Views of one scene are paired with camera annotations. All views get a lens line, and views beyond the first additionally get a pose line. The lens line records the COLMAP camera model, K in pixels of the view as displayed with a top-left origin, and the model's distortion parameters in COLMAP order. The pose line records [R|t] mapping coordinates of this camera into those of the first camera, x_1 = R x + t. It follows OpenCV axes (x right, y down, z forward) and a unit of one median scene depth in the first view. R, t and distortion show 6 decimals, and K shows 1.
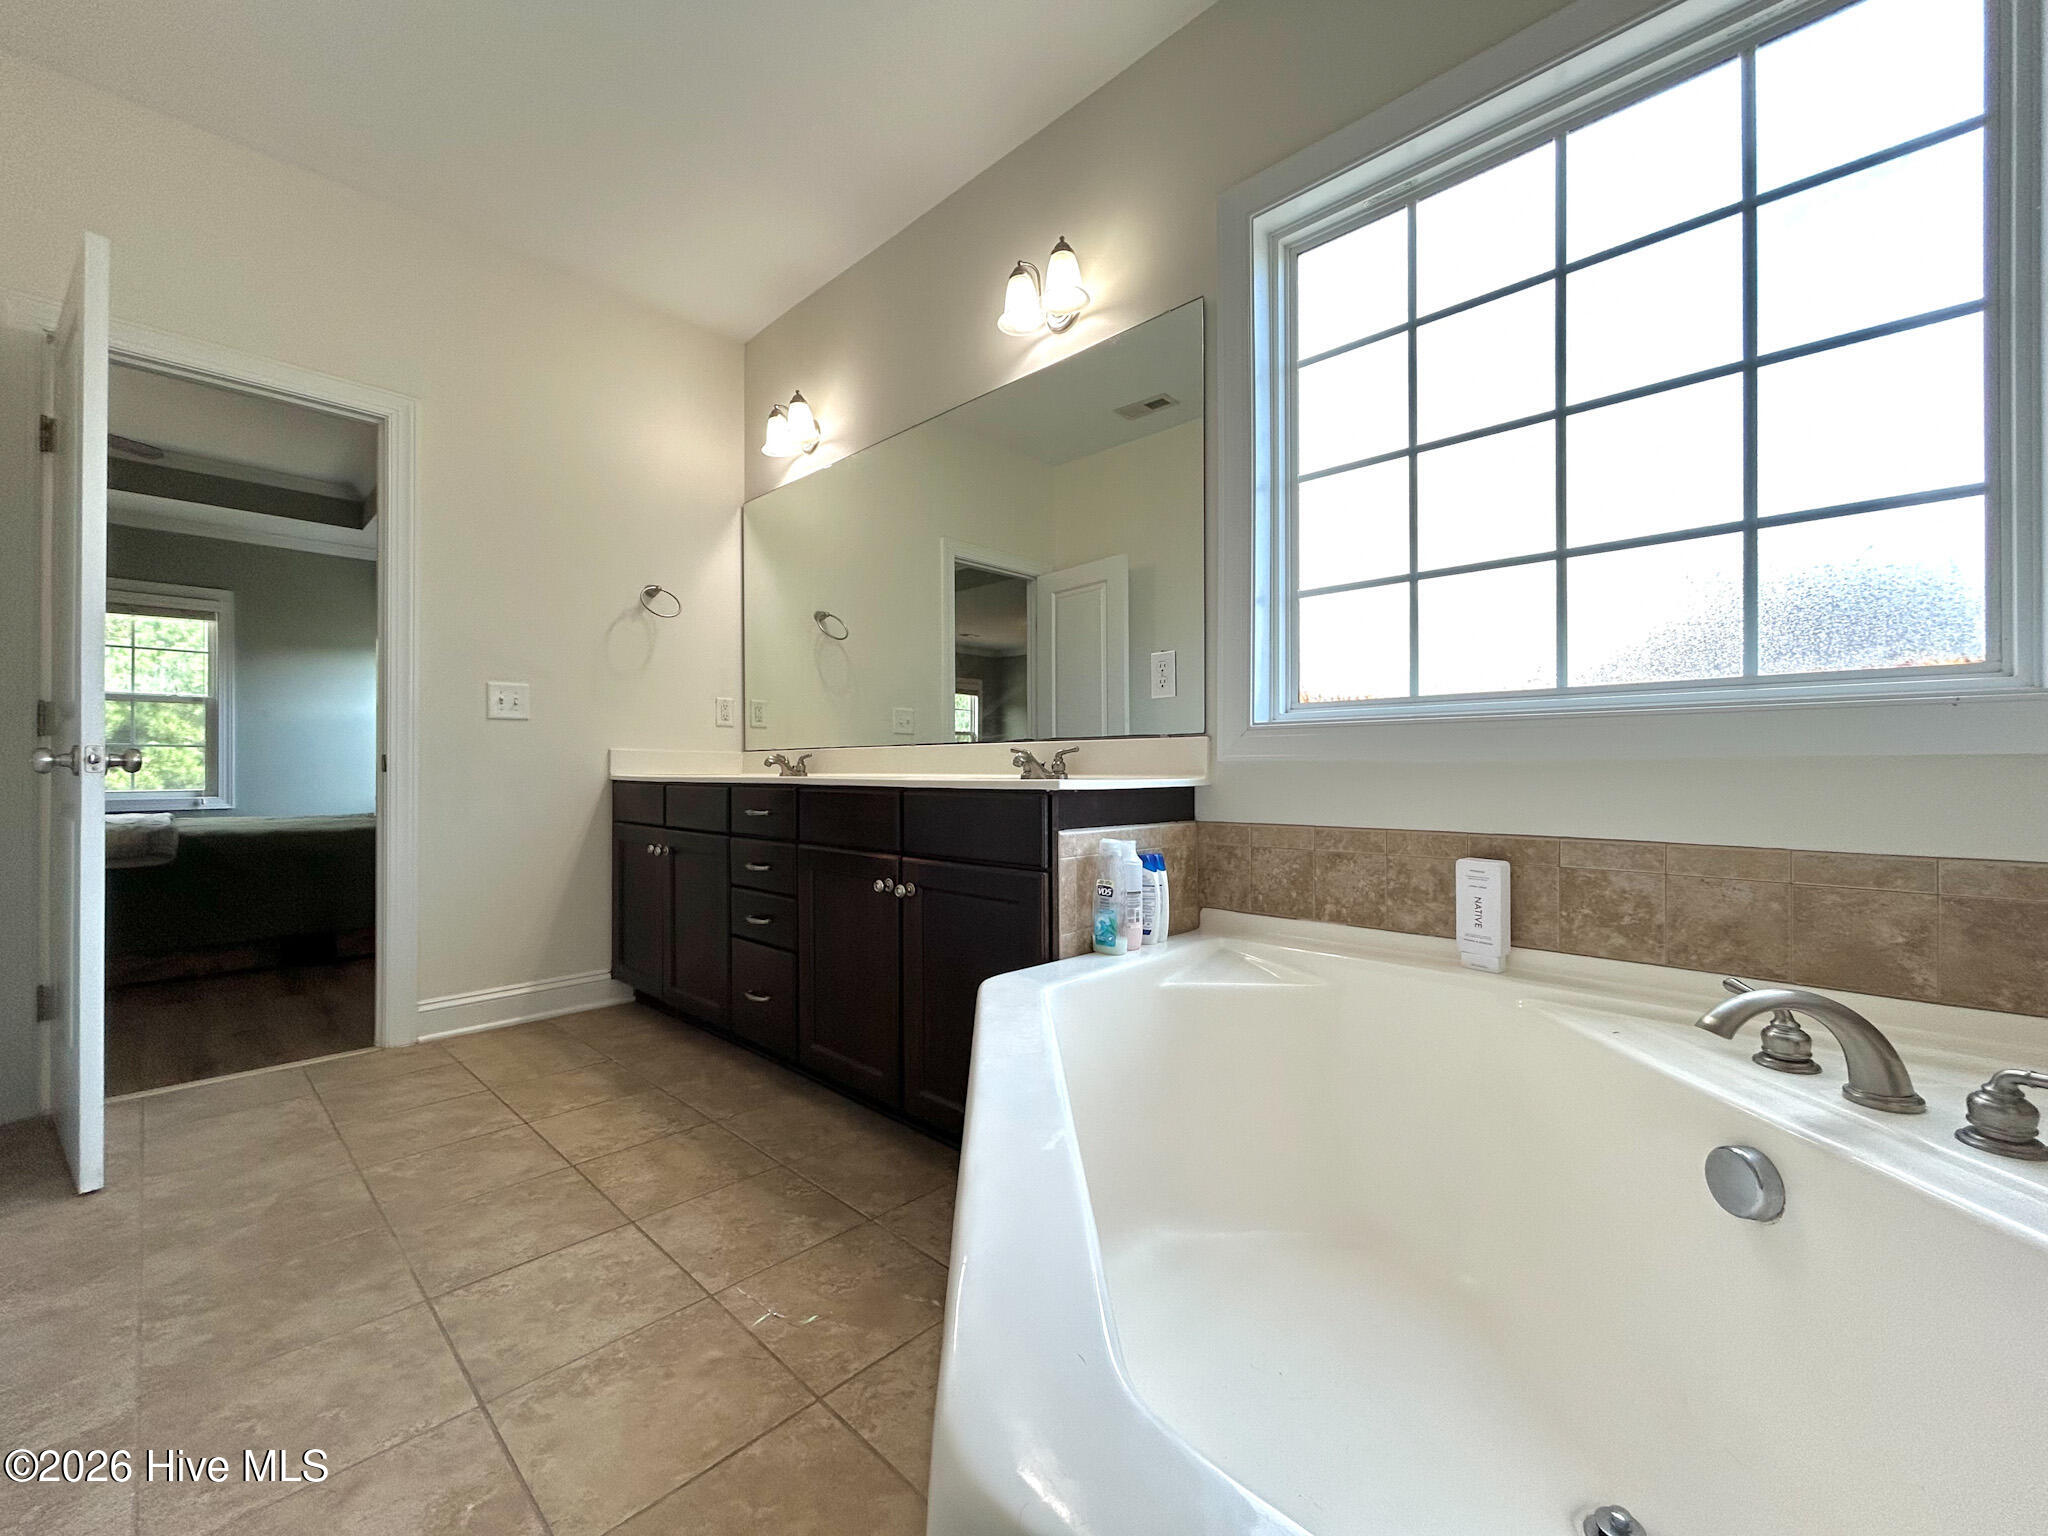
lens RADIAL K [[830.4, 0, 1025.7], [0, 830.4, 766.4], [0, 0, 1]] dist [0.001783, 0.000628]
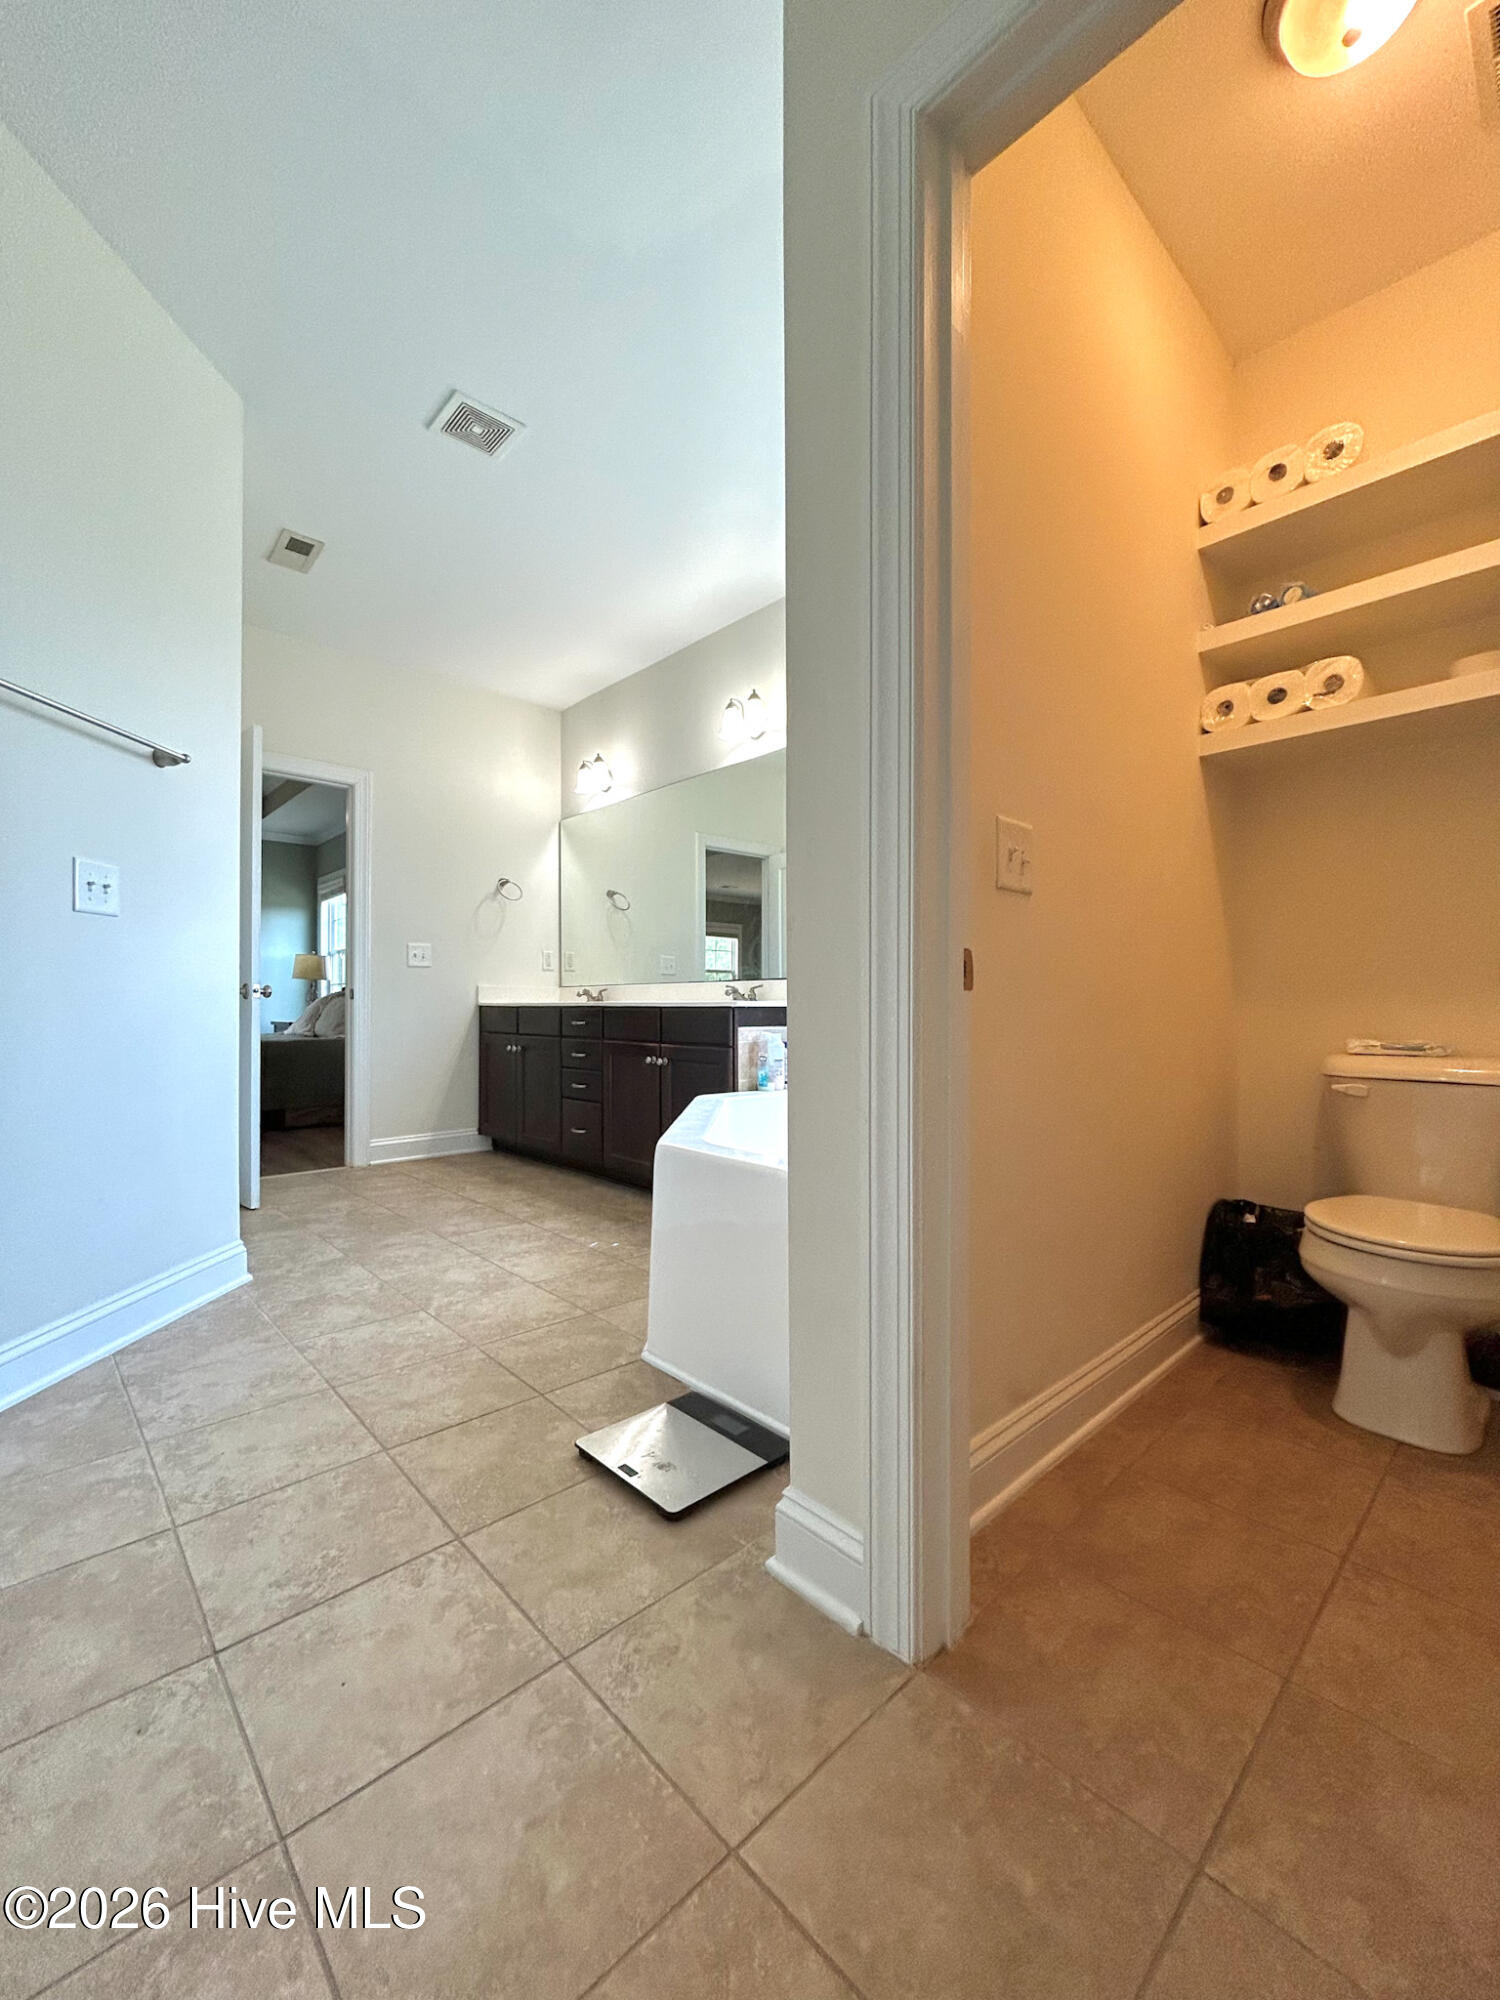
lens RADIAL K [[810.9, 0, 755.7], [0, 810.9, 1000.6], [0, 0, 1]] dist [0.001783, 0.000628]
pose [[0.998664, 0.000700, -0.051665, 0.170094], [-0.000737, 0.999999, -0.000689, 0.014638], [0.051665, 0.000727, 0.998664, -0.864911]]
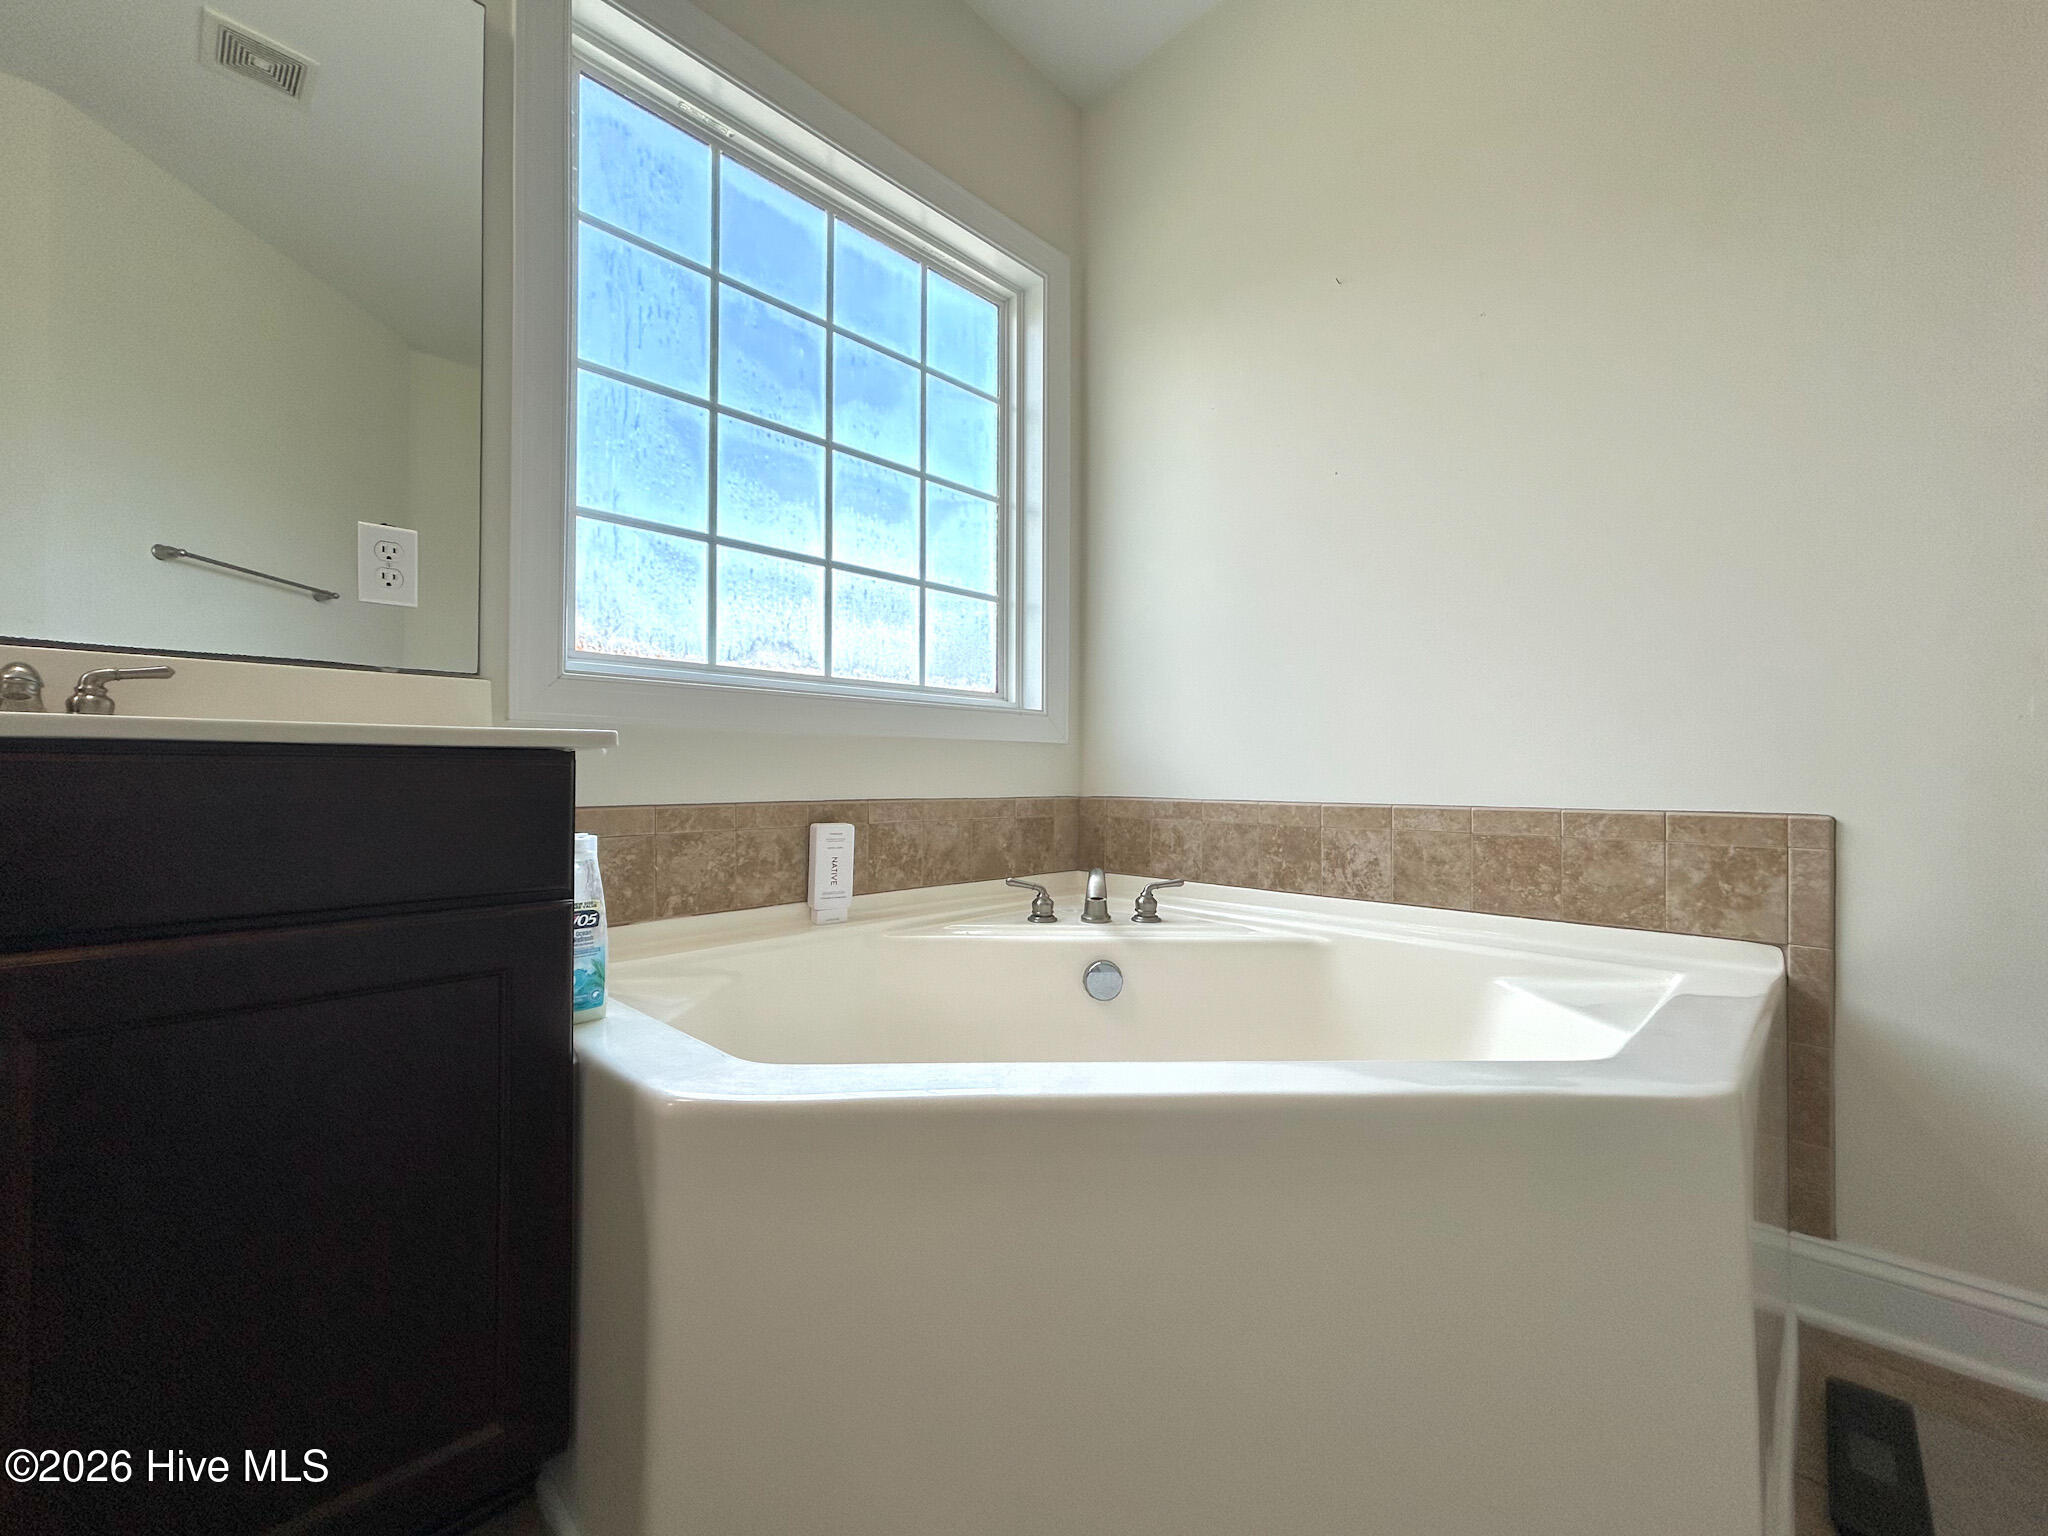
lens RADIAL K [[830.4, 0, 1033.3], [0, 830.4, 776.2], [0, 0, 1]] dist [0.001783, 0.000628]
pose [[0.001999, 0.004657, 0.999987, -0.485870], [-0.000860, 0.999989, -0.004656, 0.047455], [-0.999998, -0.000851, 0.002003, 0.635884]]
